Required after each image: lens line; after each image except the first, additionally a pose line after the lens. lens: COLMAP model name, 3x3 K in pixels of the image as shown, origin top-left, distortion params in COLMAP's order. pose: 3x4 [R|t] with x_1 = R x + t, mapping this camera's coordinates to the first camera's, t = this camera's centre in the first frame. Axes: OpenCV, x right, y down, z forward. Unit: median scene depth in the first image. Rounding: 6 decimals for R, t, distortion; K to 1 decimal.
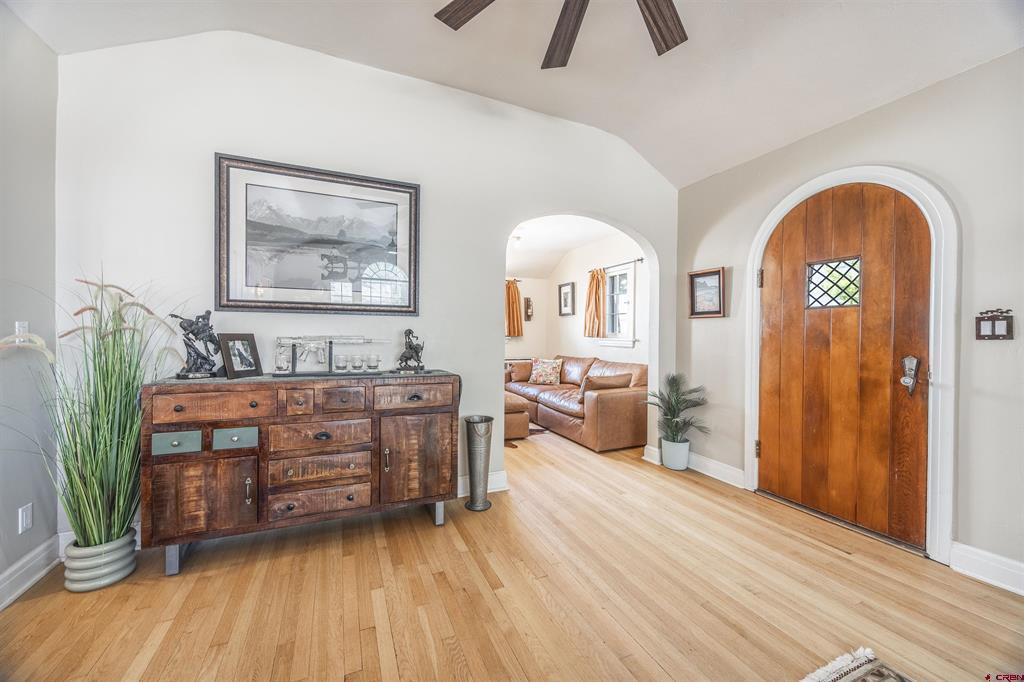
lens RADIAL K [[386.3, 0, 506.2], [0, 386.3, 336.4], [0, 0, 1]] dist [-0.000255, -0.000118]
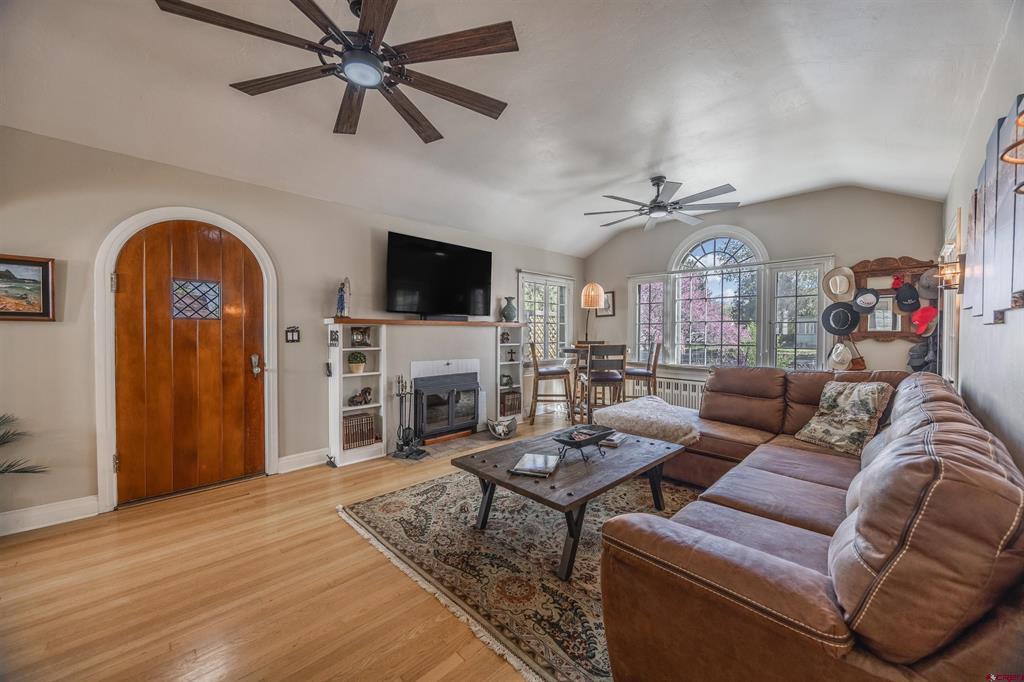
lens RADIAL K [[386.3, 0, 508.5], [0, 386.3, 340.6], [0, 0, 1]] dist [-0.000255, -0.000118]
pose [[-0.354652, -0.020661, 0.934770, -0.712506], [0.005644, 0.999690, 0.024237, -0.032547], [-0.934981, 0.013871, -0.354426, 0.547775]]
